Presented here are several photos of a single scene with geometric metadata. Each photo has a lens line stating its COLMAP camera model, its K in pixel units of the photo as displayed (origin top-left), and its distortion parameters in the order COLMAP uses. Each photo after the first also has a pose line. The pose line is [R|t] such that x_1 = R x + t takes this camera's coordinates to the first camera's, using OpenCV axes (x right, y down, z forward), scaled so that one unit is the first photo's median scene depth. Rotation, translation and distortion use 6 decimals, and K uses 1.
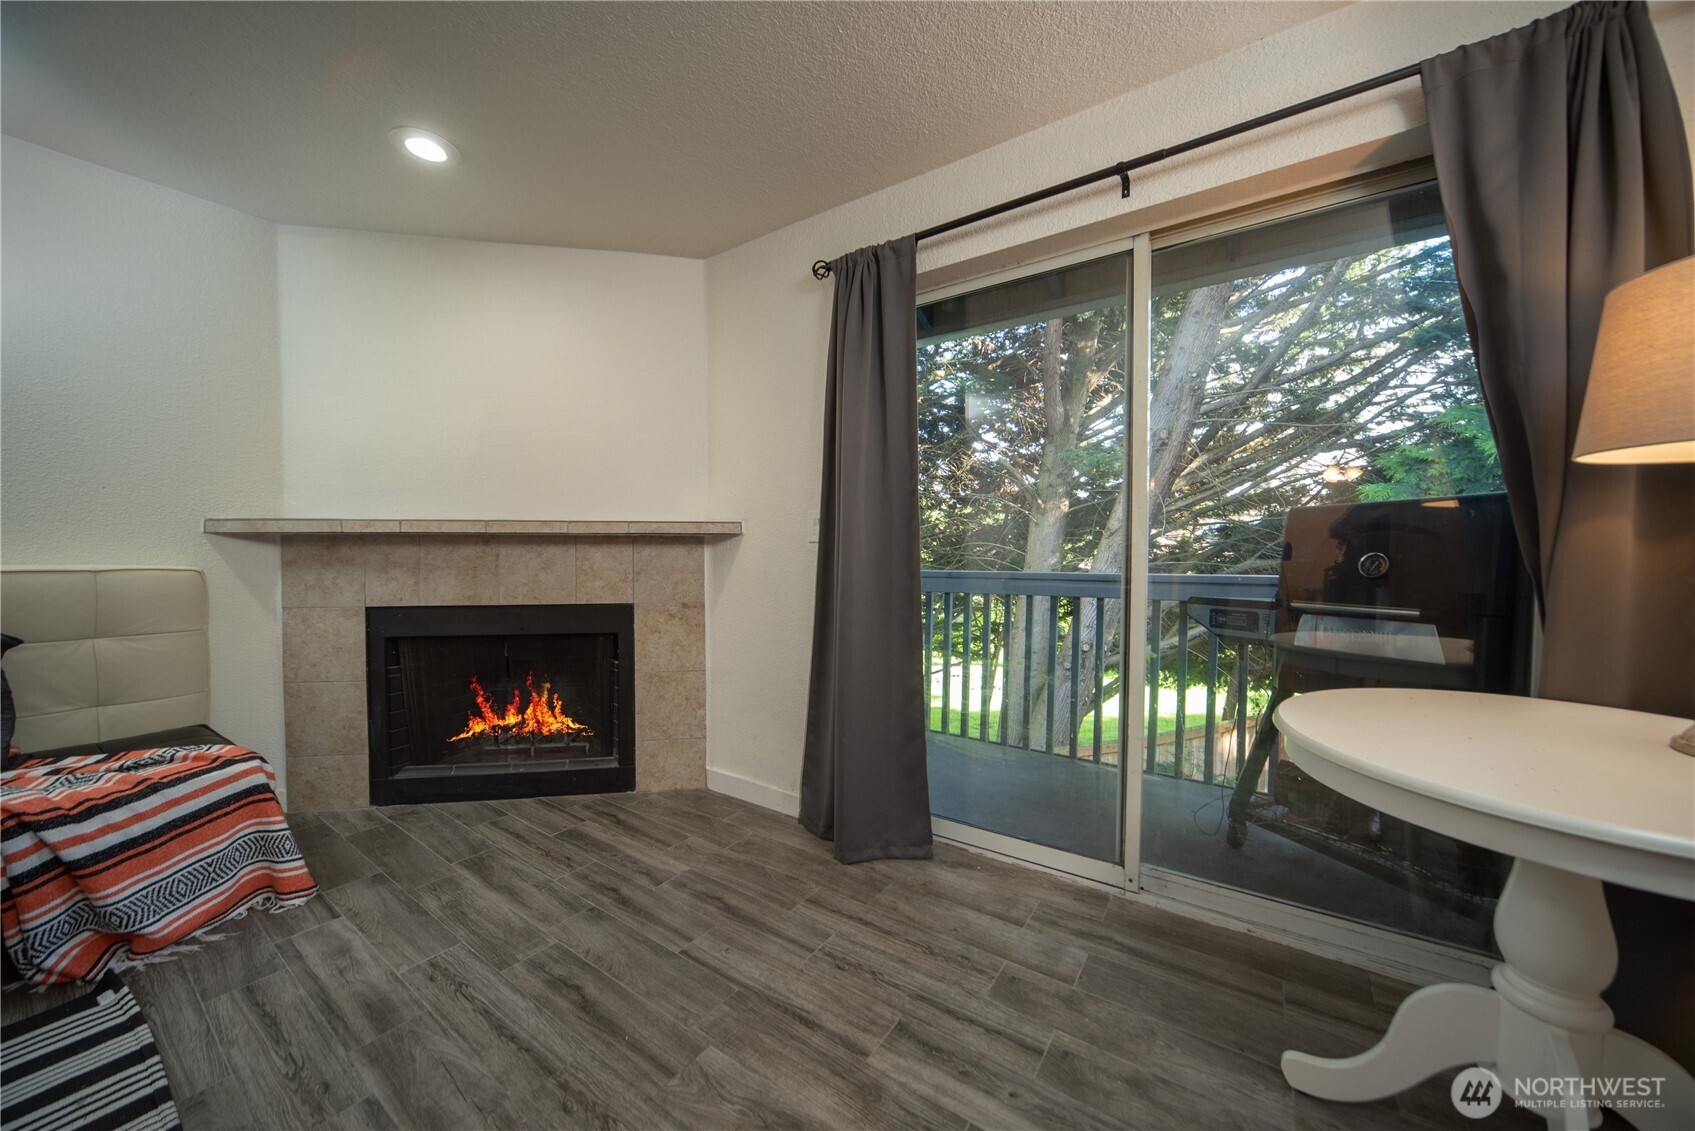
lens RADIAL K [[601.6, 0, 858.9], [0, 601.6, 568.5], [0, 0, 1]] dist [-0.015566, 0.001430]
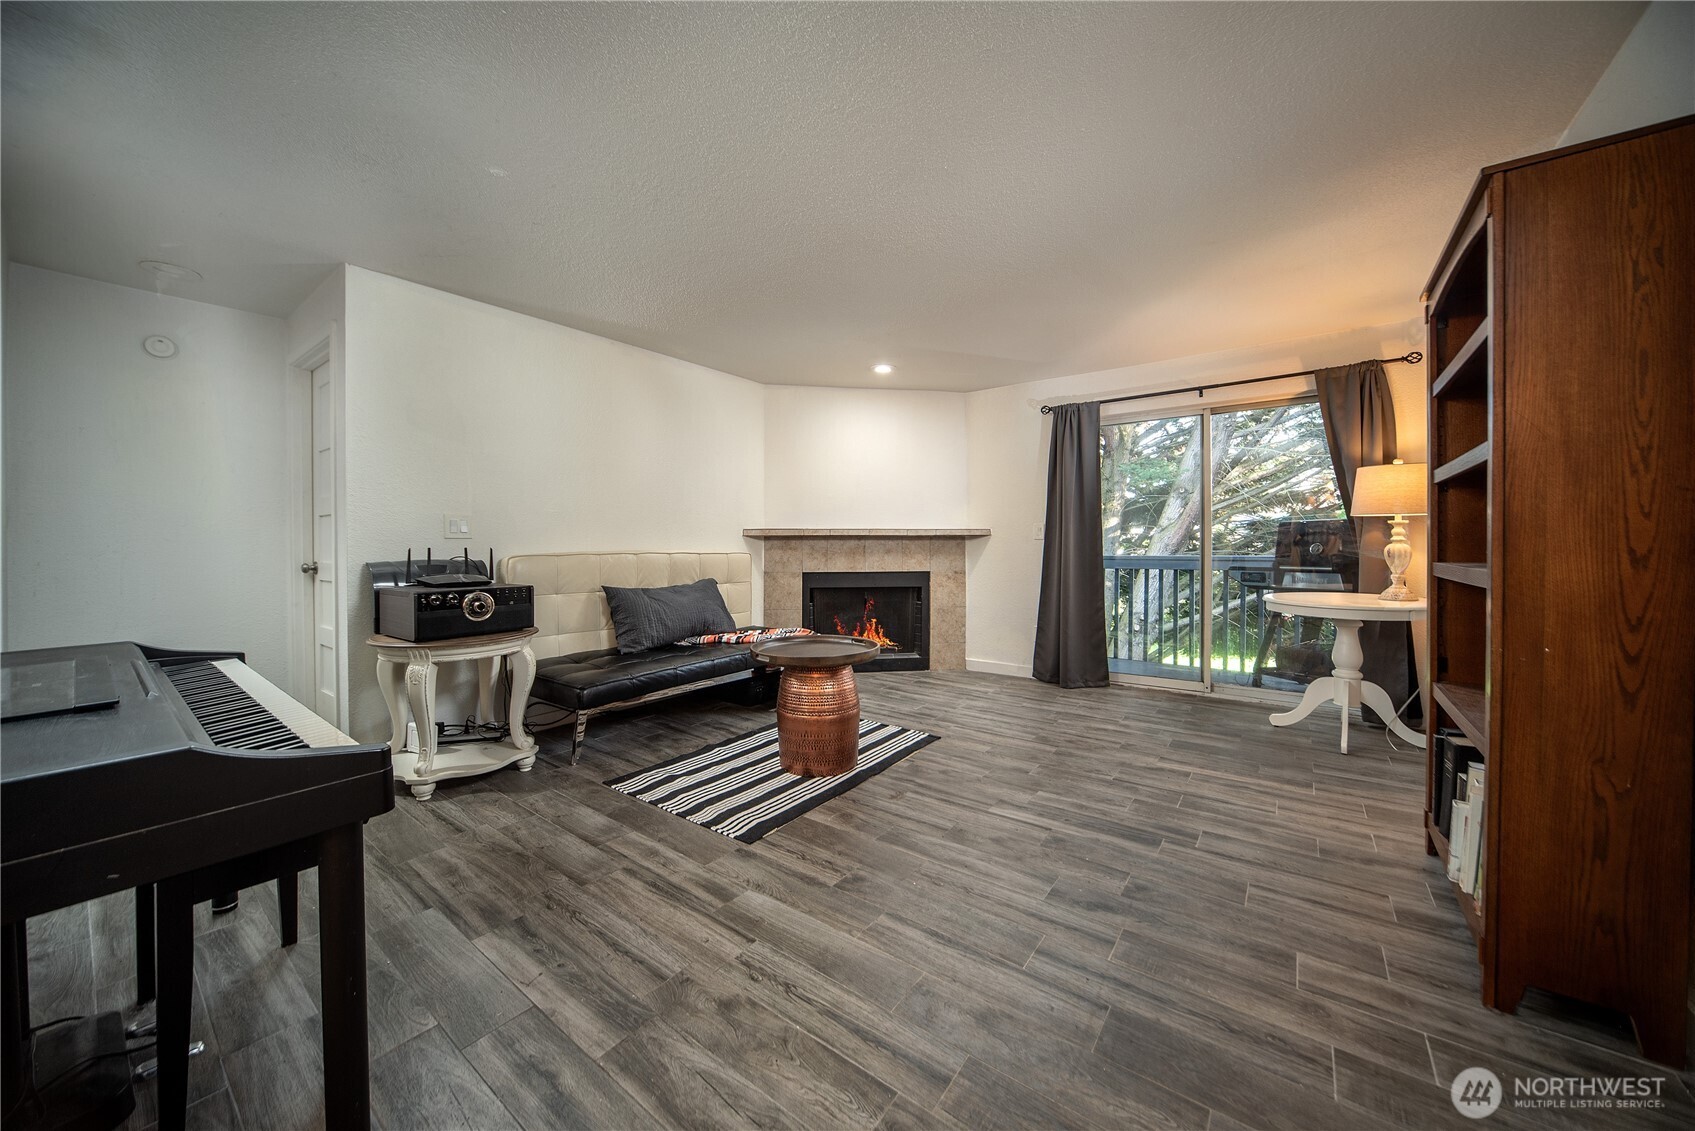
lens RADIAL K [[601.6, 0, 855.2], [0, 601.6, 547.3], [0, 0, 1]] dist [-0.015566, 0.001430]
pose [[0.999240, -0.004541, -0.038713, -0.580639], [0.003365, 0.999533, -0.030383, 0.042193], [0.038833, 0.030230, 0.998788, -0.991229]]
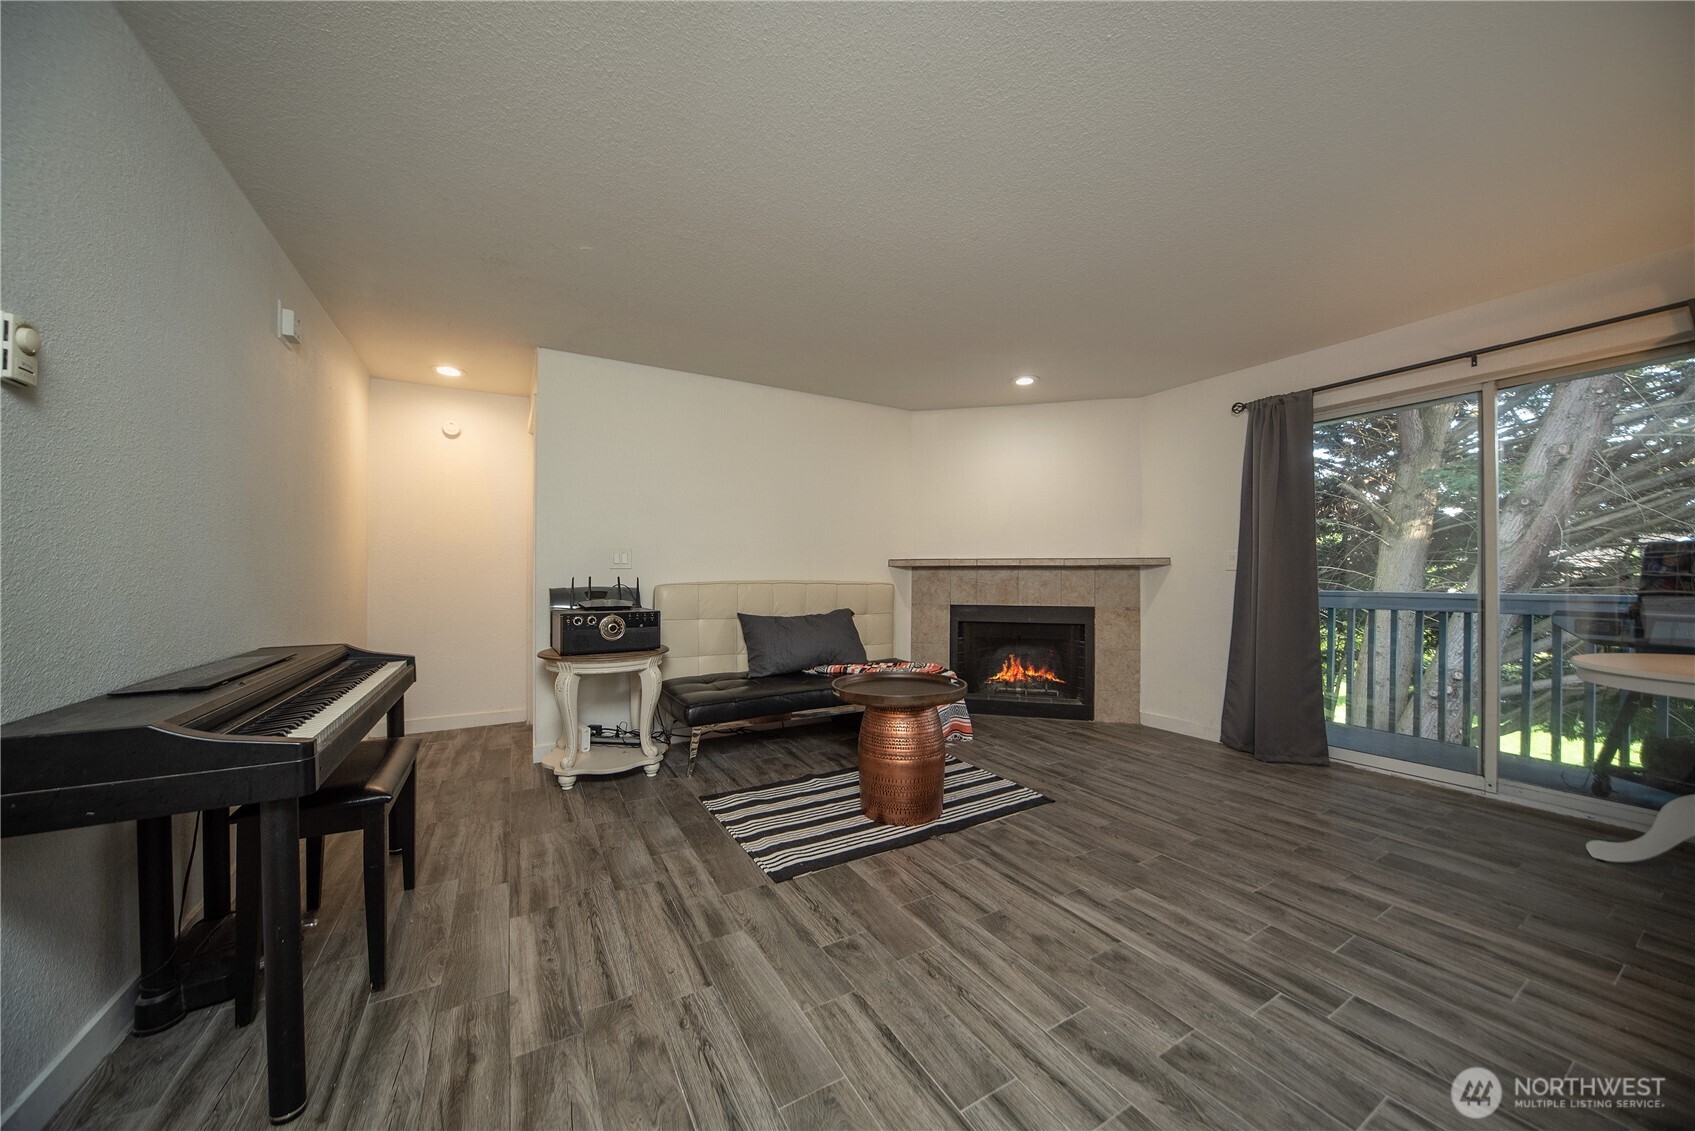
lens RADIAL K [[601.6, 0, 850.1], [0, 601.6, 567.5], [0, 0, 1]] dist [-0.015566, 0.001430]
pose [[0.904810, -0.003082, -0.425804, -0.303362], [-0.014278, 0.999192, -0.037573, 0.024278], [0.425575, 0.040076, 0.904035, -0.862908]]
